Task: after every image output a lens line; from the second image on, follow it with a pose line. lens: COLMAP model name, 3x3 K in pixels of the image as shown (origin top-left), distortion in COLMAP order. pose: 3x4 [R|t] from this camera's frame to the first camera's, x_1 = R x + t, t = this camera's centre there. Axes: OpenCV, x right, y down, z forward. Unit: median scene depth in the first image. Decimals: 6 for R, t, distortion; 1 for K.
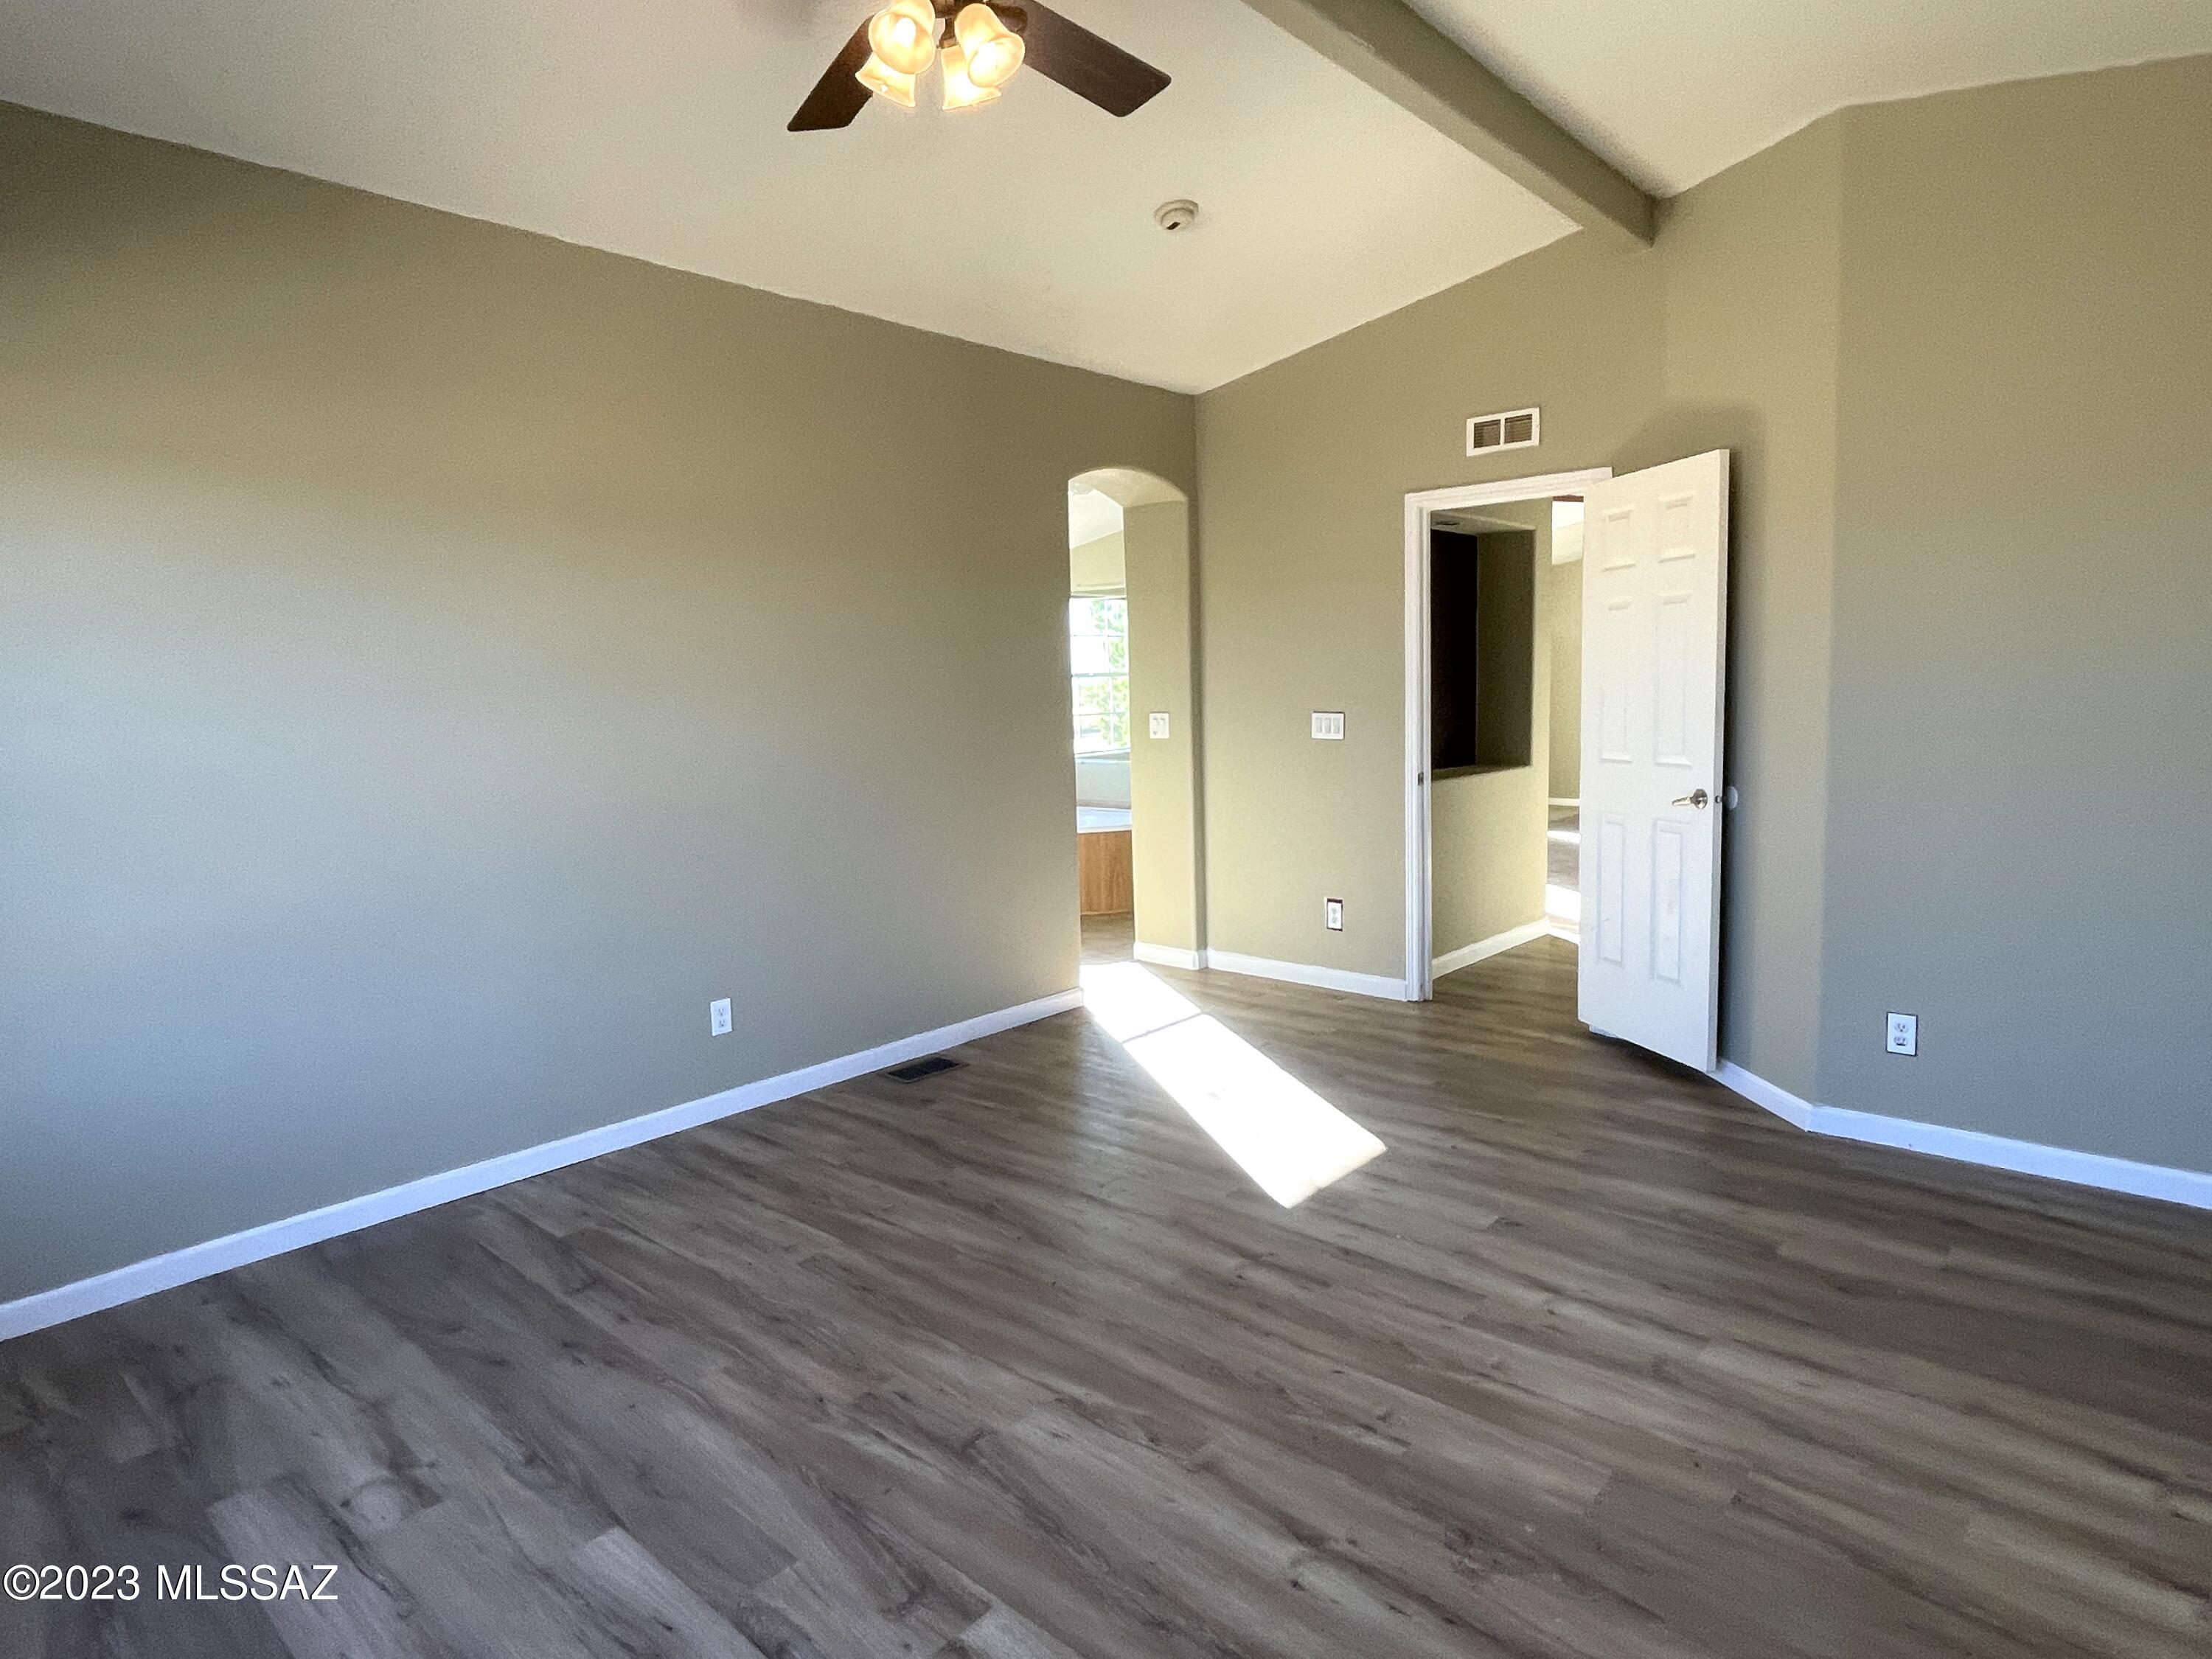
lens RADIAL K [[1225.8, 0, 1120.0], [0, 1225.8, 821.7], [0, 0, 1]] dist [0.002988, -0.002190]
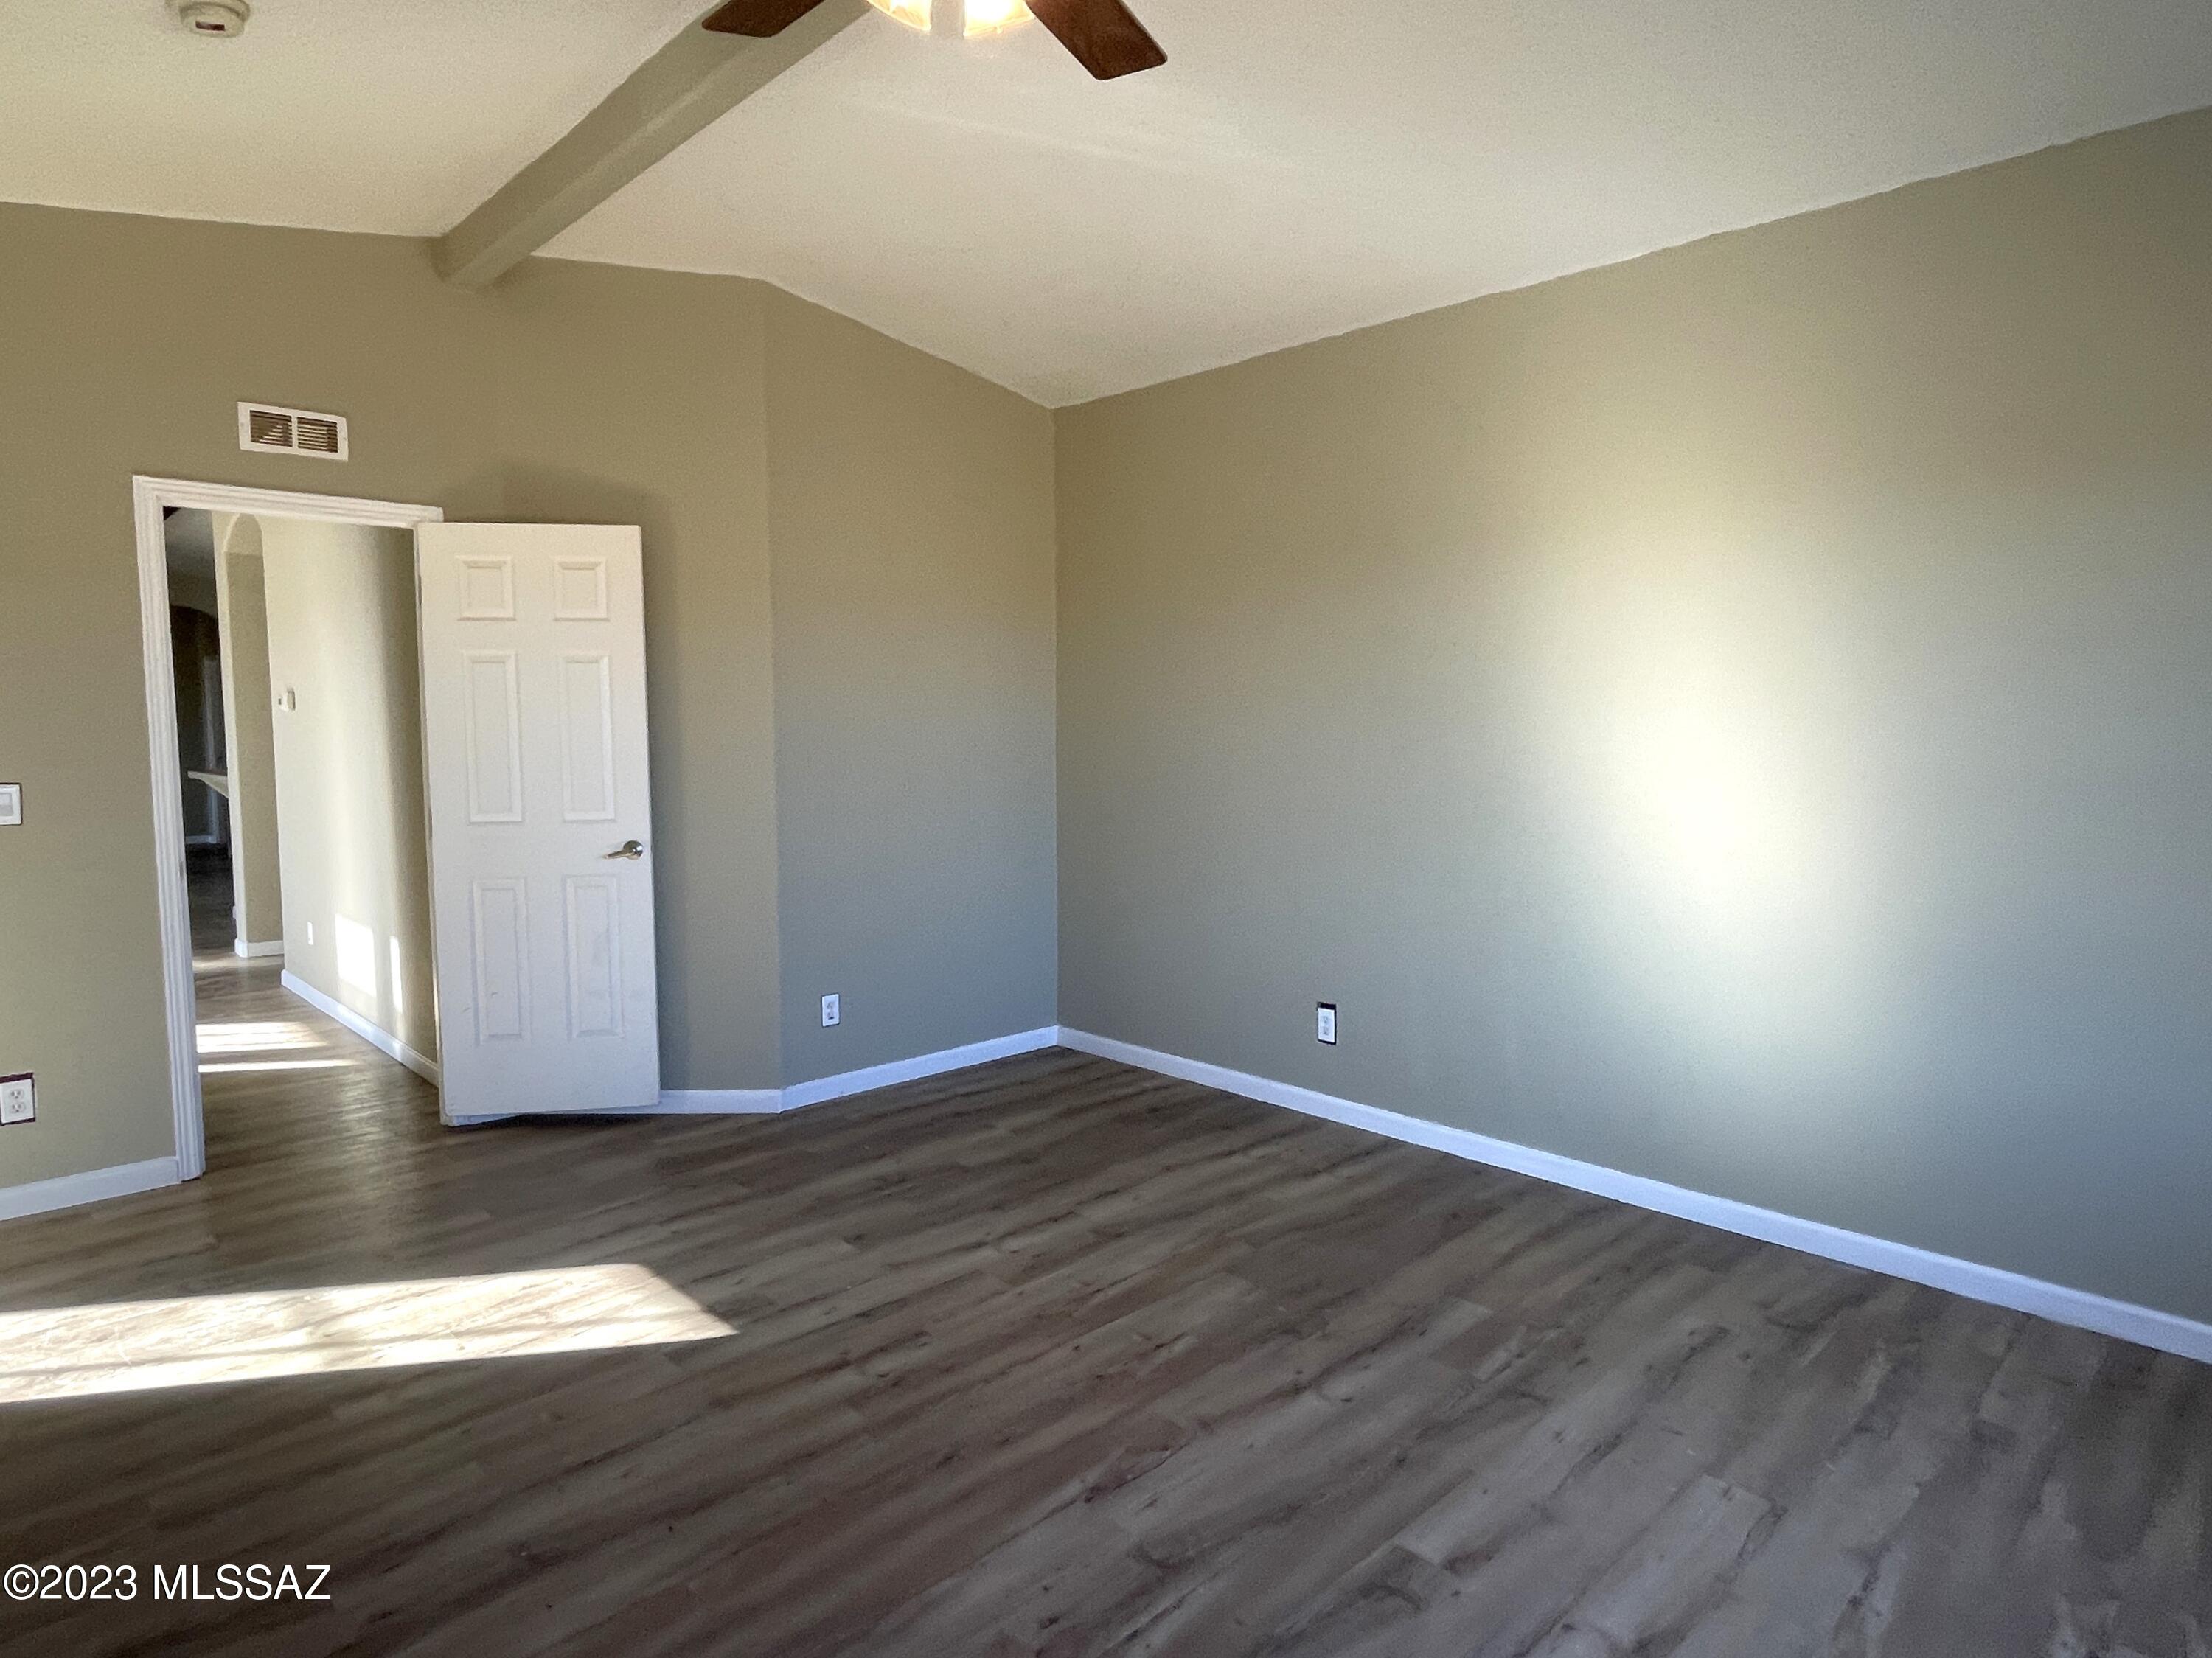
lens RADIAL K [[1225.7, 0, 1120.0], [0, 1225.7, 821.2], [0, 0, 1]] dist [0.002988, -0.002190]
pose [[0.097822, -0.055831, 0.993637, -0.769123], [0.110842, 0.992824, 0.044873, -0.063323], [-0.989012, 0.105747, 0.103308, 0.676026]]
